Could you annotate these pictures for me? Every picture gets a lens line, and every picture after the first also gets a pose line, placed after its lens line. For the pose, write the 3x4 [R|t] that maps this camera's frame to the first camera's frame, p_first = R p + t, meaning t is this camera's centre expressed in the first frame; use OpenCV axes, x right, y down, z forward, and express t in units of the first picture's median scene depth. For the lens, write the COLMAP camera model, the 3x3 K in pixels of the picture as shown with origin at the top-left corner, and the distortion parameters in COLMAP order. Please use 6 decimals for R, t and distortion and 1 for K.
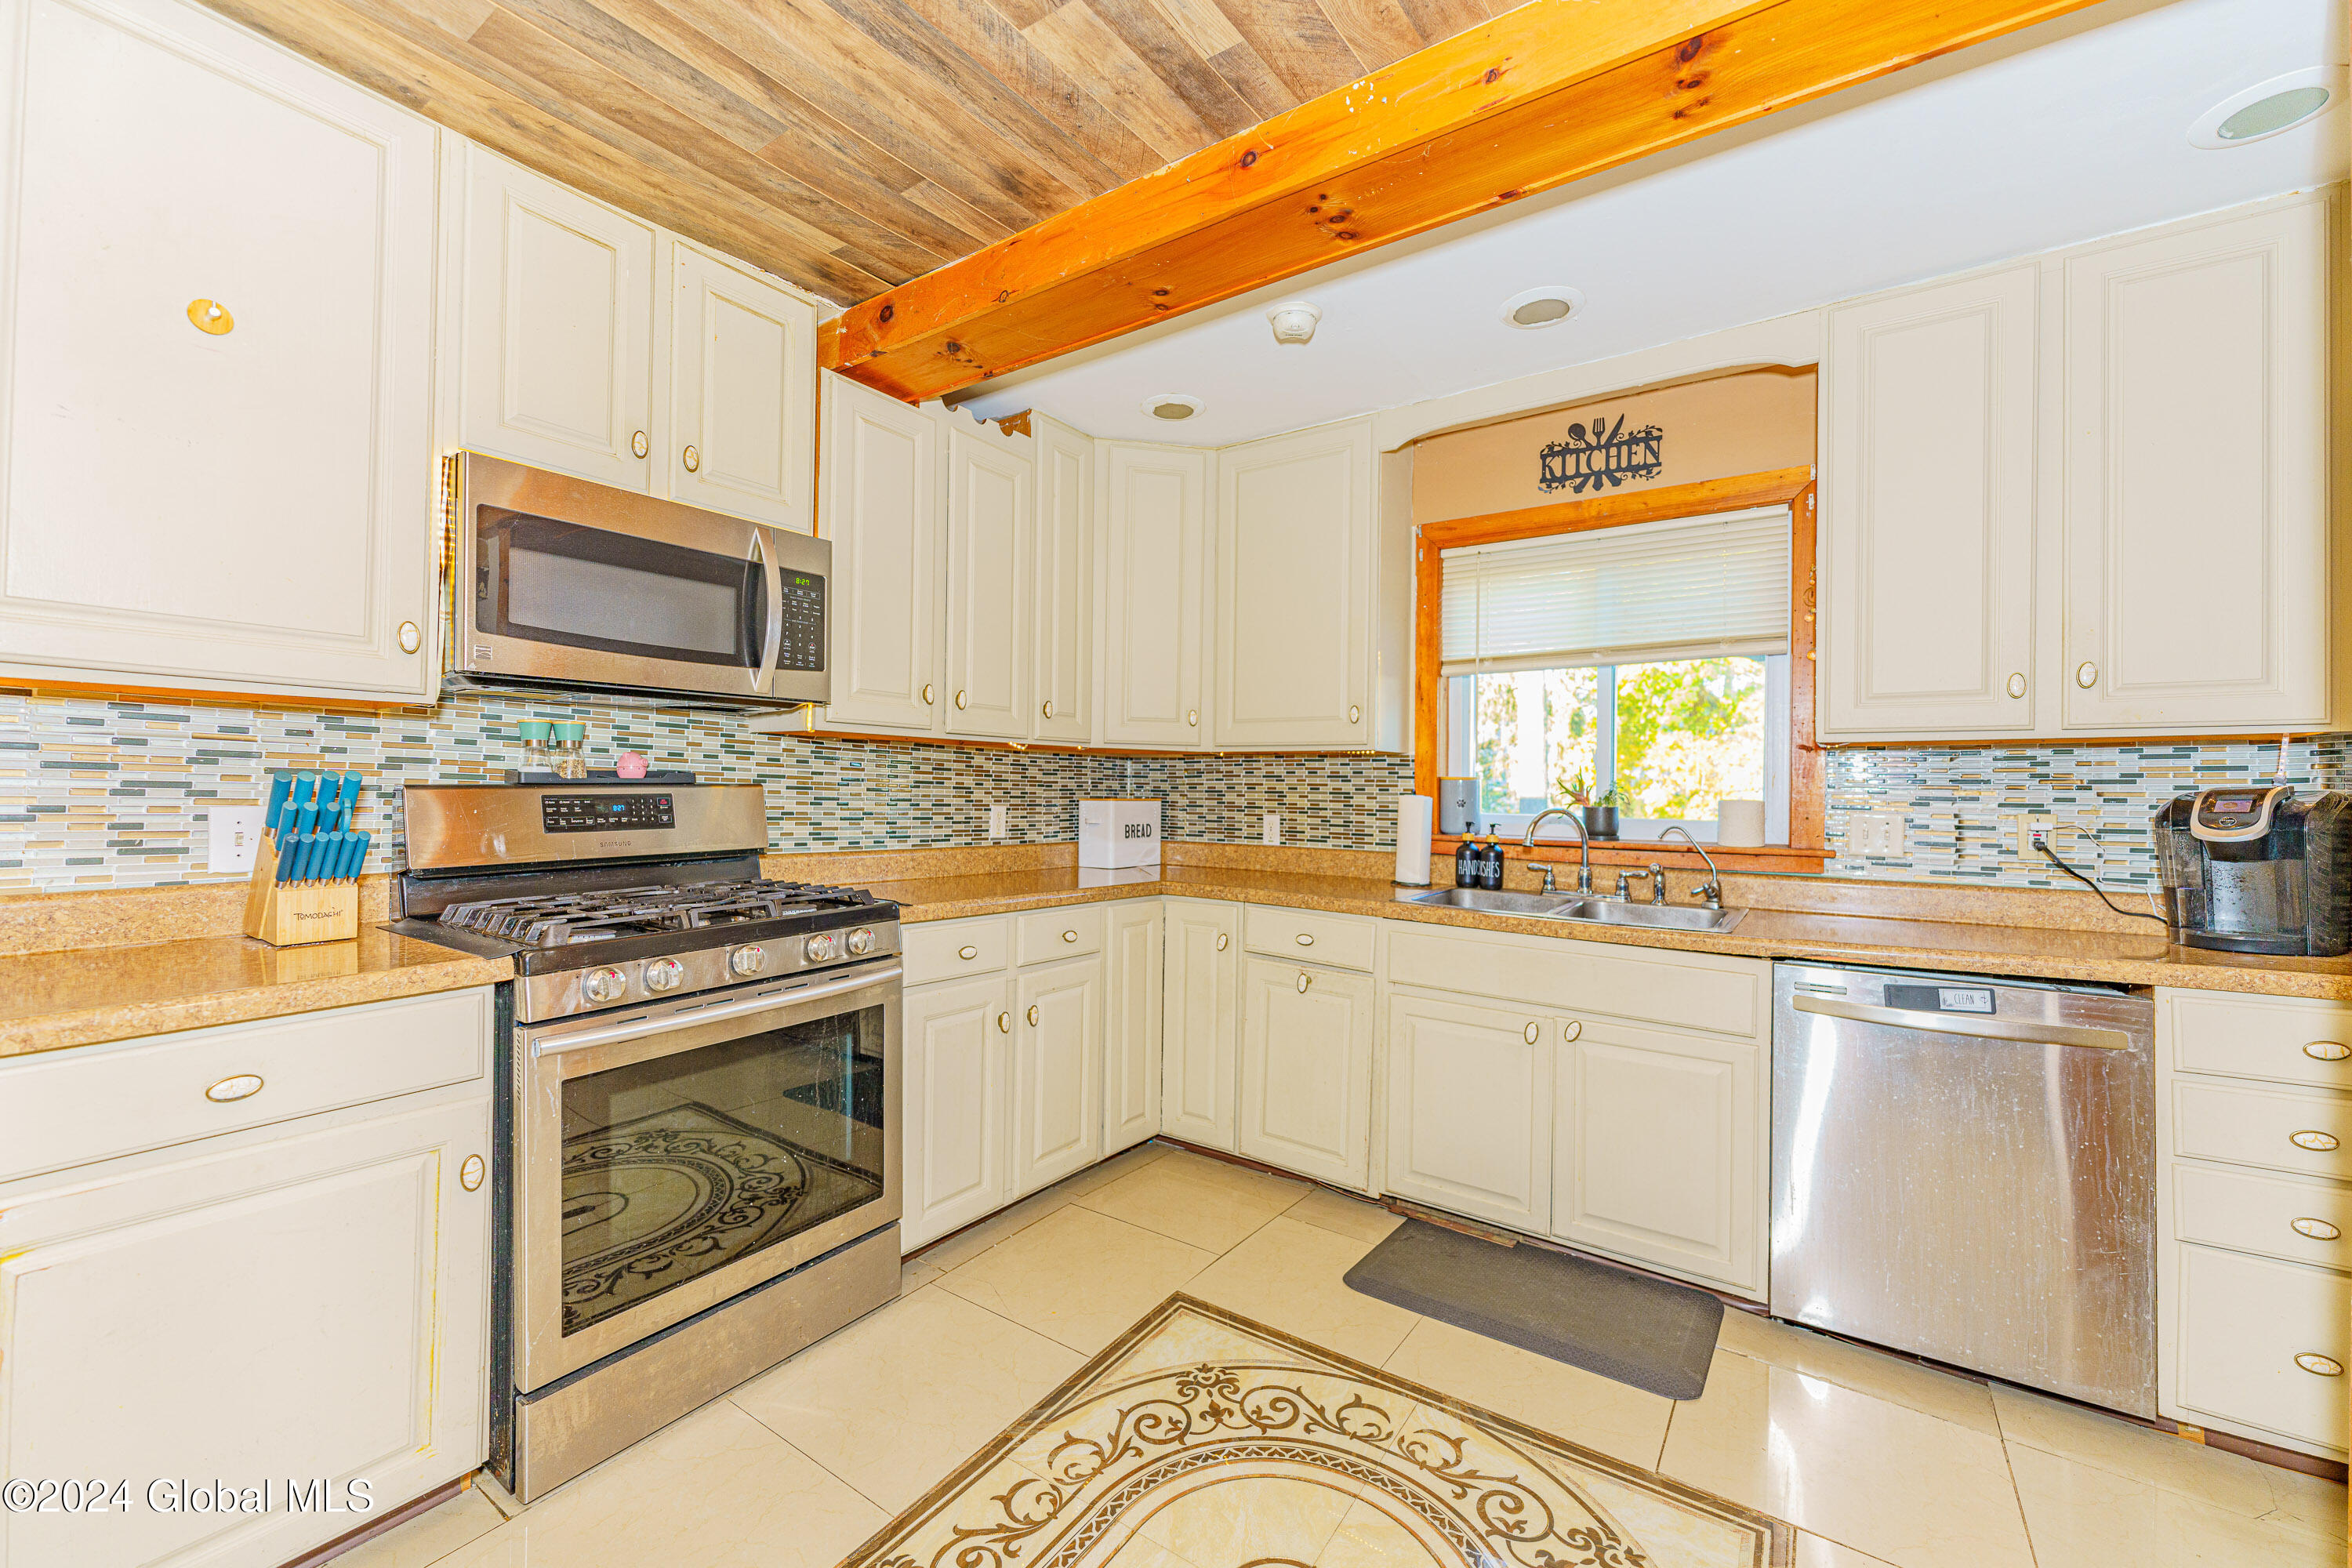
lens RADIAL K [[936.2, 0, 1167.7], [0, 936.2, 782.9], [0, 0, 1]] dist [0.002911, -0.000902]
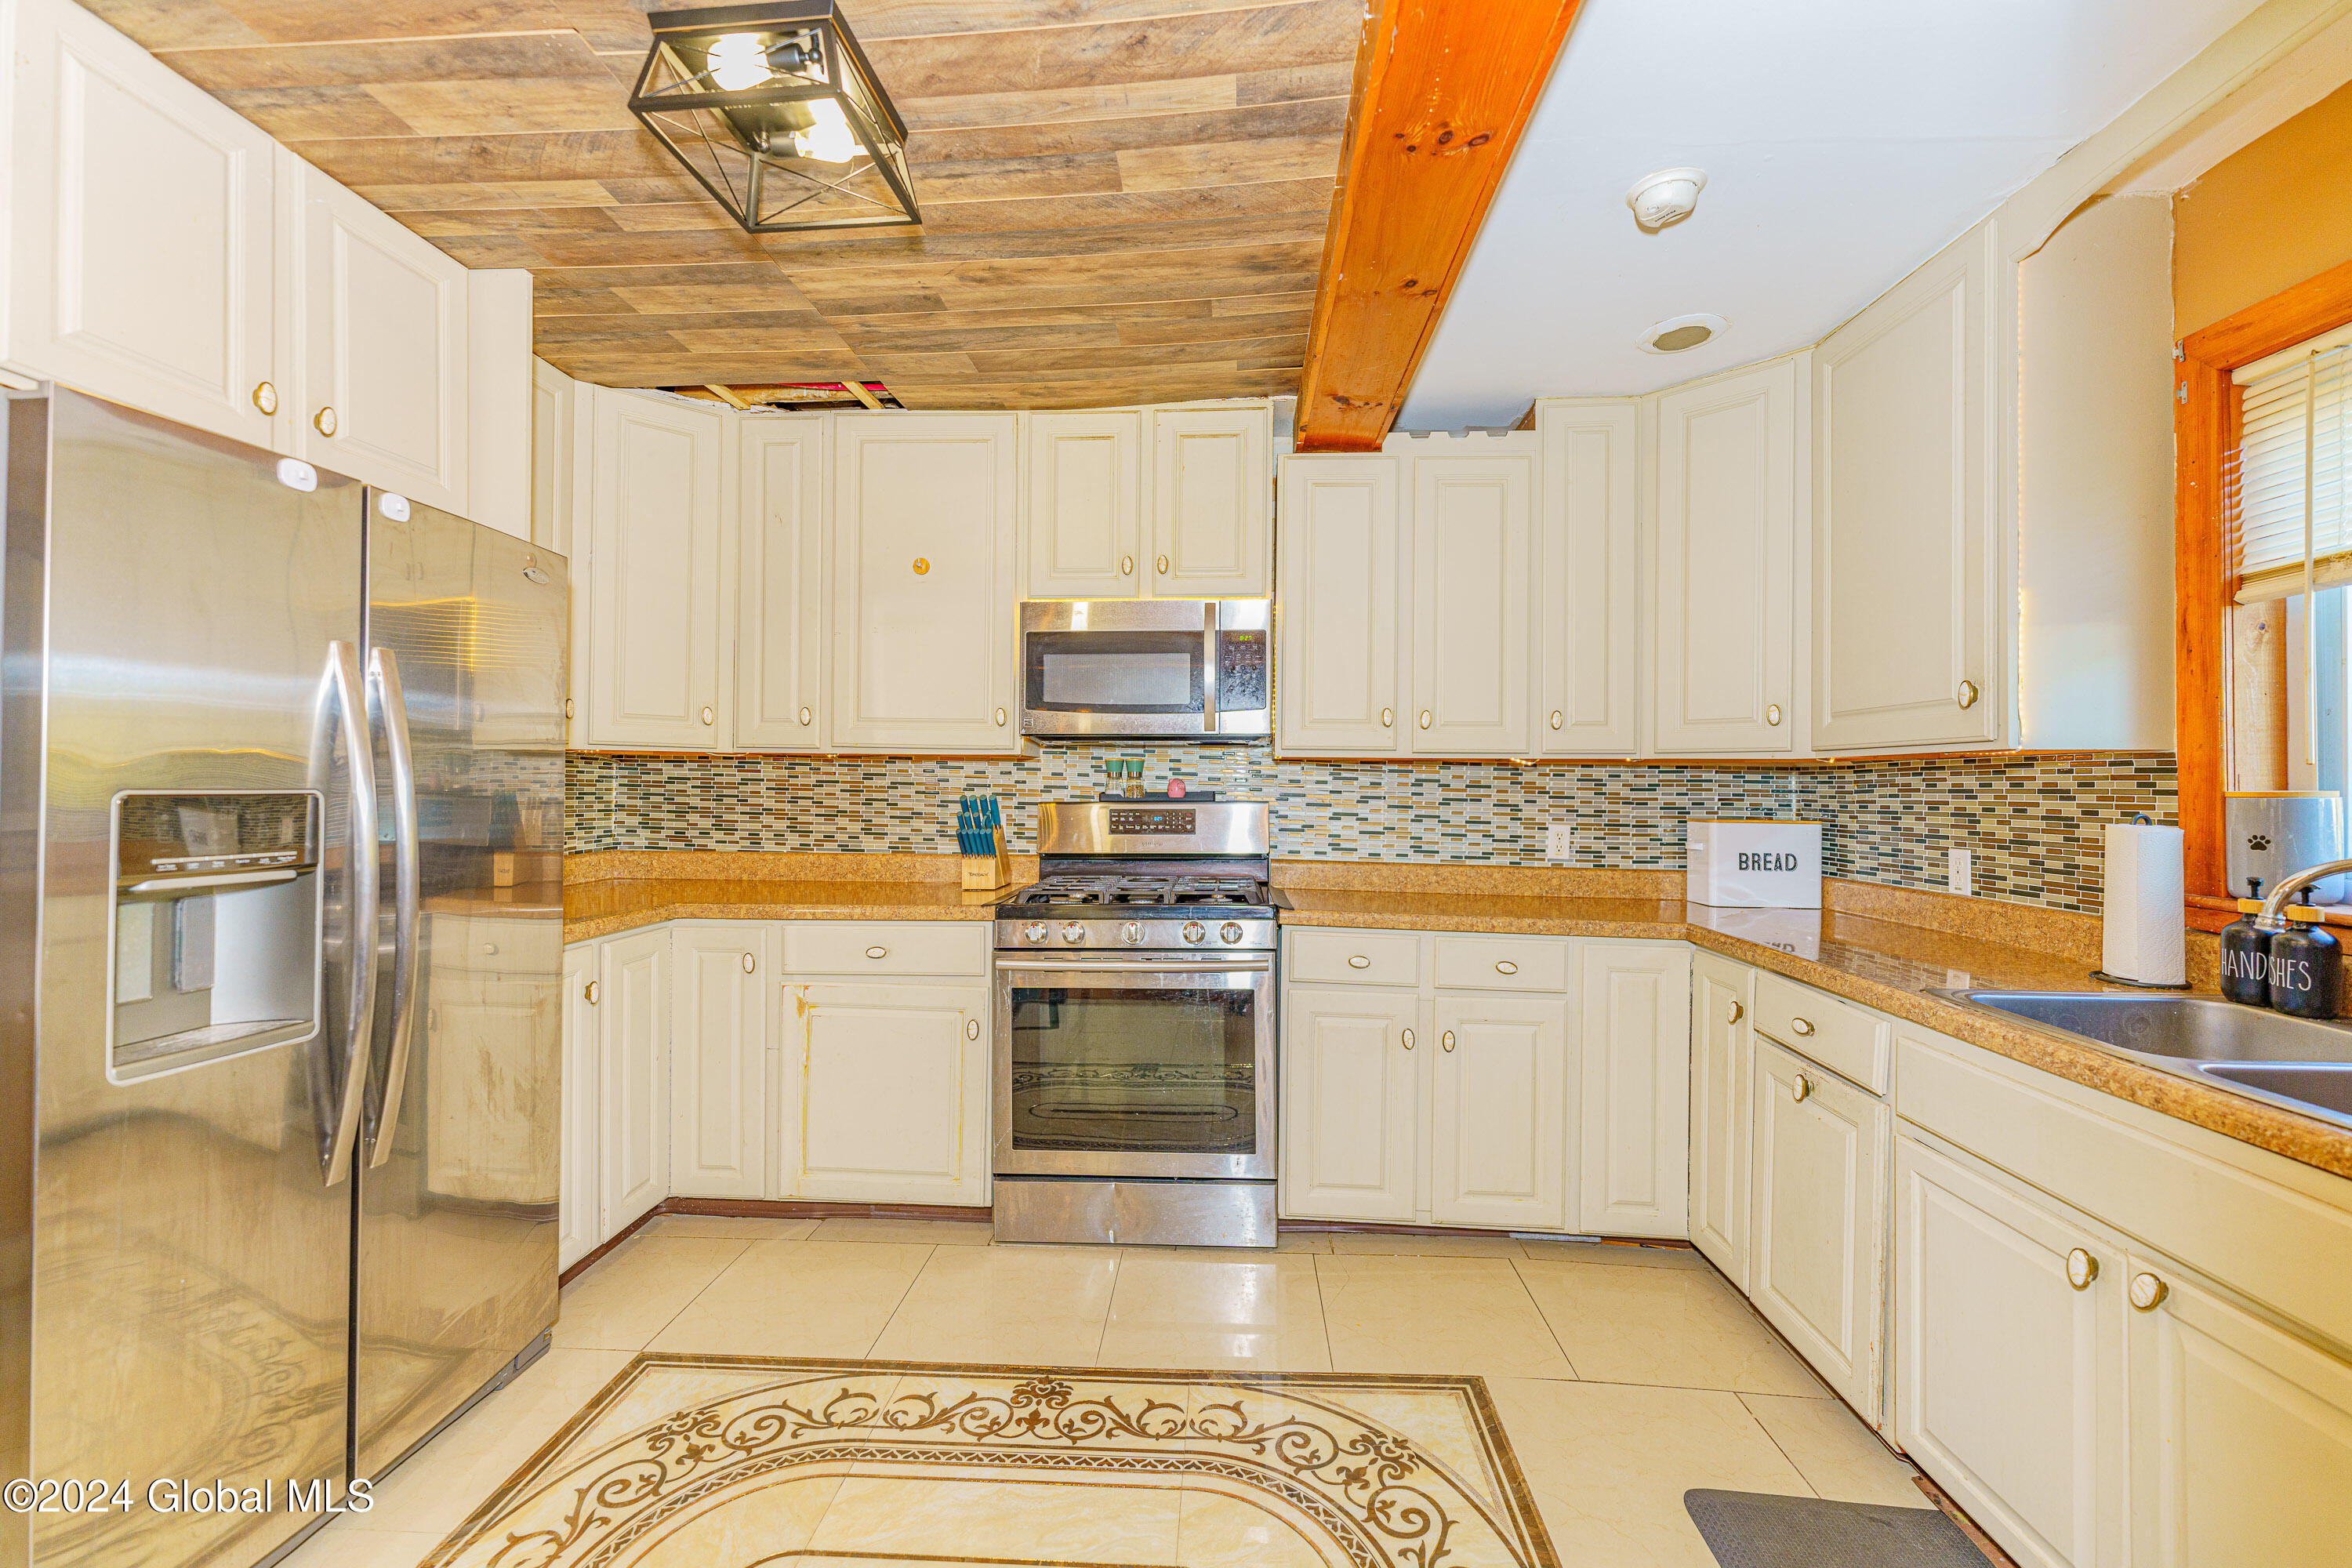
lens RADIAL K [[936.2, 0, 1179.4], [0, 936.2, 783.9], [0, 0, 1]] dist [0.002911, -0.000902]
pose [[0.520630, -0.011339, -0.853707, 0.444265], [0.001792, 0.999924, -0.012188, -0.005804], [0.853780, 0.004816, 0.520611, 0.207277]]
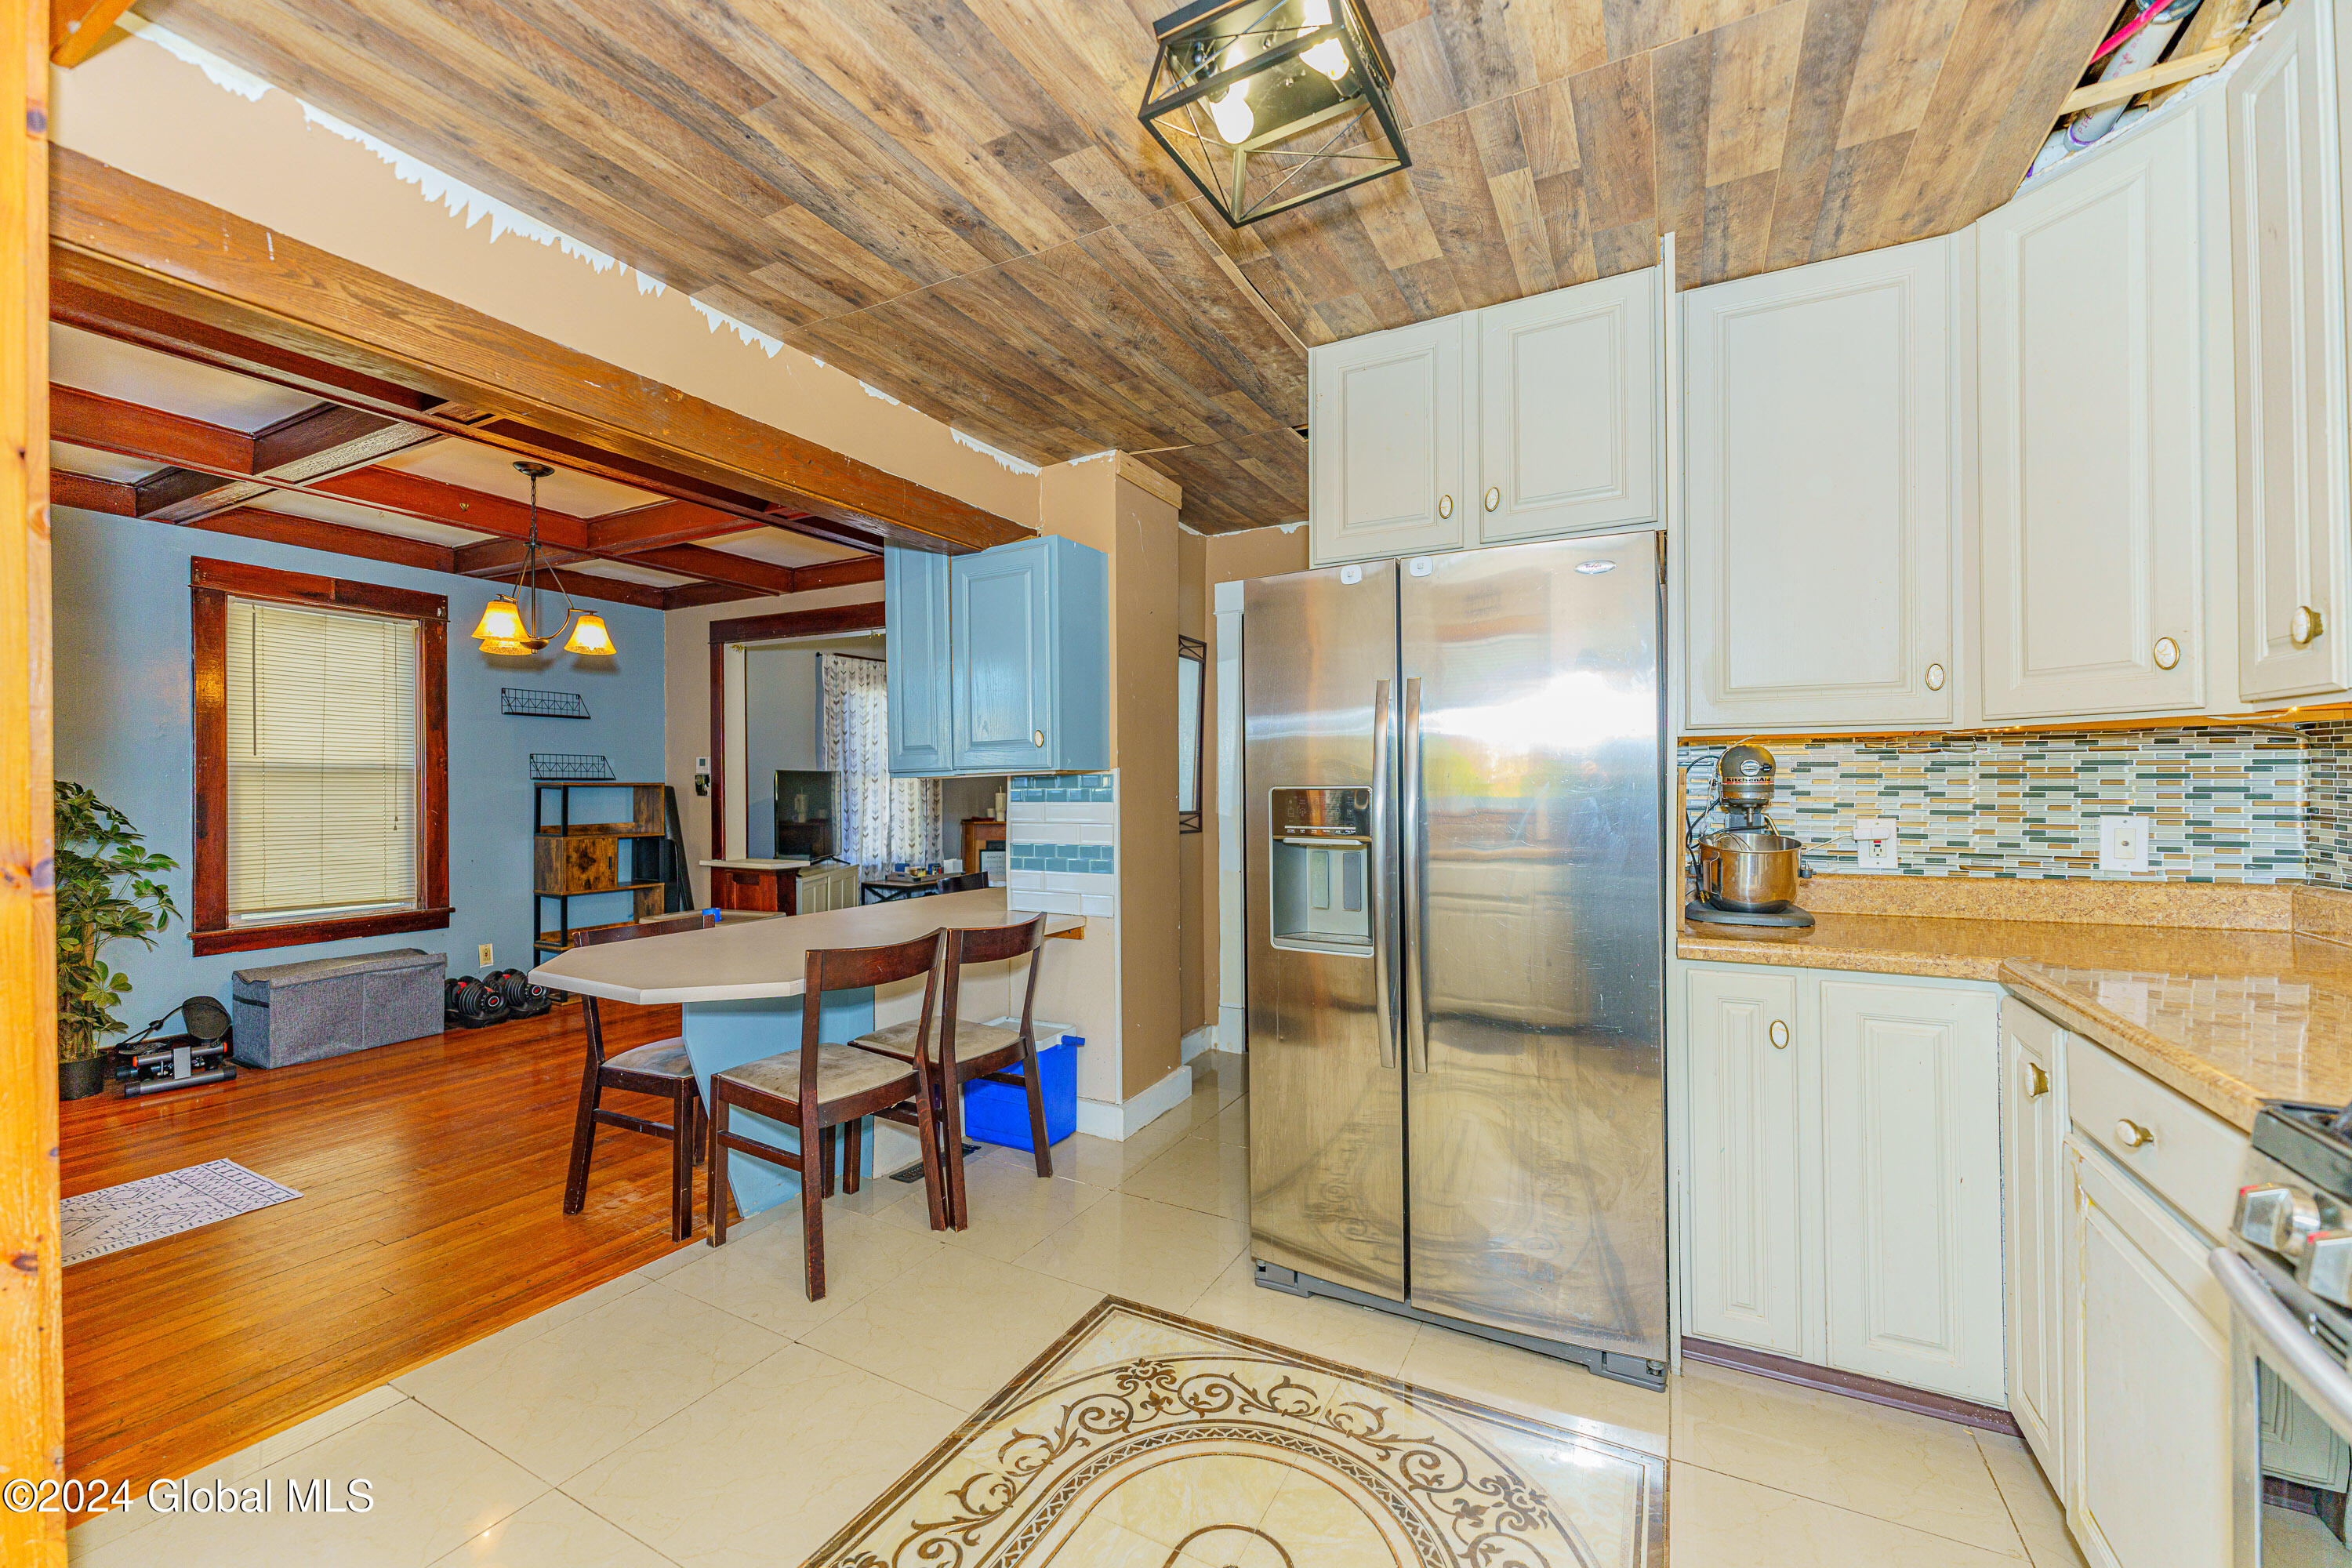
lens RADIAL K [[936.2, 0, 1180.0], [0, 936.2, 782.7], [0, 0, 1]] dist [0.002911, -0.000902]
pose [[-0.992307, -0.004453, -0.123723, 0.026266], [-0.003802, 0.999978, -0.005501, -0.006740], [0.123744, -0.004988, -0.992302, 0.750873]]
